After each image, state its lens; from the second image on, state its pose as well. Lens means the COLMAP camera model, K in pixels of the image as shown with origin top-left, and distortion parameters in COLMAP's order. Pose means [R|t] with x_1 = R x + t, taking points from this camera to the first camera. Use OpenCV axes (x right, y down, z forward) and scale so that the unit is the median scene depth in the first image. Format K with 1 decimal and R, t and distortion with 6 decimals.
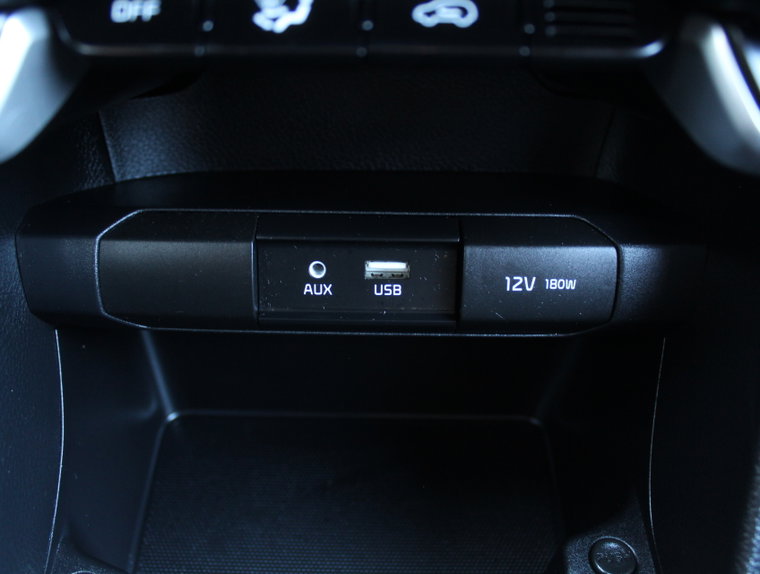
lens RADIAL K [[710.2, 0, 378.9], [0, 710.2, 297.6], [0, 0, 1]] dist [-0.173861, 0.147646]
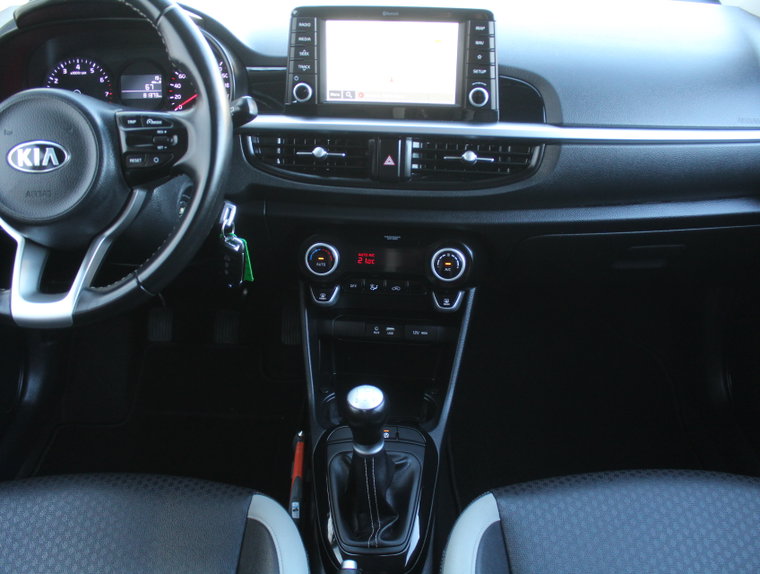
lens RADIAL K [[710.2, 0, 378.9], [0, 710.2, 297.6], [0, 0, 1]] dist [-0.173861, 0.147646]
pose [[0.995548, 0.040785, -0.084977, 0.355889], [-0.056670, 0.979392, -0.193854, 0.737622], [0.075320, 0.197807, 0.977343, -4.061752]]
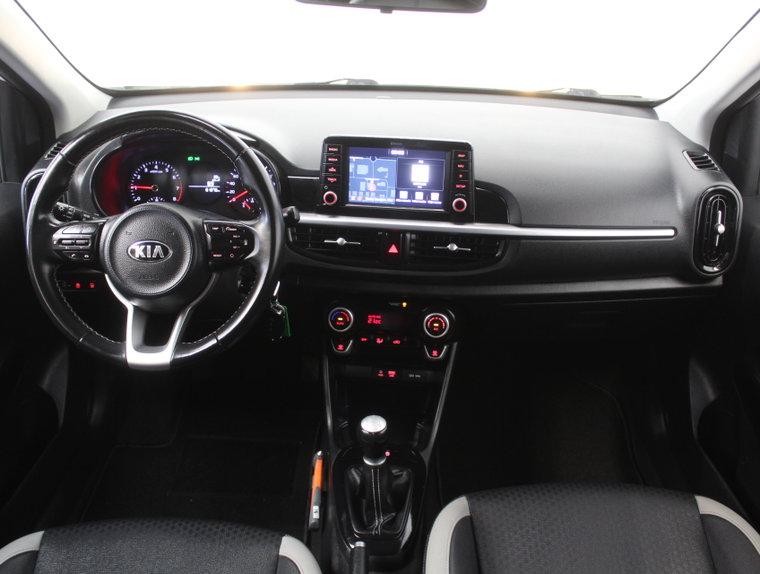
lens RADIAL K [[710.2, 0, 378.9], [0, 710.2, 297.6], [0, 0, 1]] dist [-0.173861, 0.147646]
pose [[0.994812, 0.054225, -0.086076, 0.424922], [-0.073493, 0.968106, -0.239520, 0.876537], [0.070343, 0.244603, 0.967068, -5.566420]]
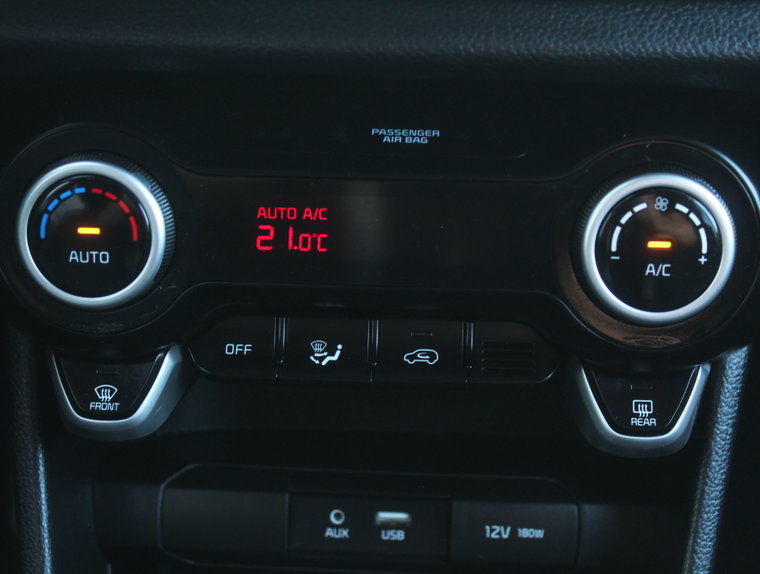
lens RADIAL K [[1500.5, 0, 380.0], [0, 1500.5, 287.0], [0, 0, 1]] dist [-0.007203, -0.021297]
pose [[0.998869, 0.021302, -0.042505, 0.094362], [-0.030812, 0.970898, -0.237501, 0.196876], [0.036209, 0.238542, 0.970457, -1.699702]]
